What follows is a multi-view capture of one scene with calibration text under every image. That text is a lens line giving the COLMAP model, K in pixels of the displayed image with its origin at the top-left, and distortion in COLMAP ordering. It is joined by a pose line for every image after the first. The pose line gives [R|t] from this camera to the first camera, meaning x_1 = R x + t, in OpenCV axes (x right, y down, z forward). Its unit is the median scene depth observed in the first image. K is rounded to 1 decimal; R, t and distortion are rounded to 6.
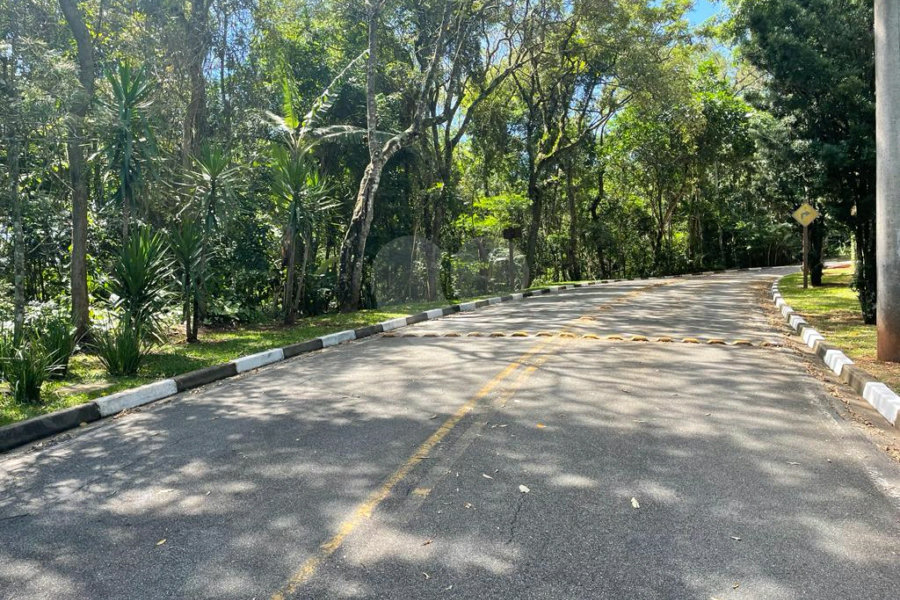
lens RADIAL K [[688.1, 0, 450.4], [0, 688.1, 300.9], [0, 0, 1]] dist [0.105016, -0.143739]
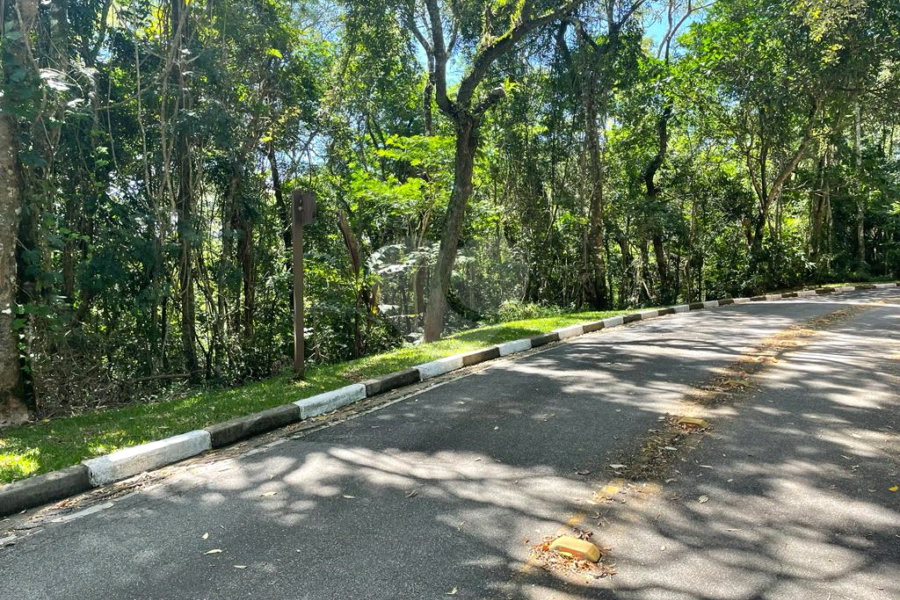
lens RADIAL K [[688.1, 0, 450.4], [0, 688.1, 300.9], [0, 0, 1]] dist [0.105016, -0.143739]
pose [[0.991612, 0.032748, -0.125037, 0.103332], [-0.029471, 0.999174, 0.027968, -0.031225], [0.125849, -0.024048, 0.991758, 0.331659]]
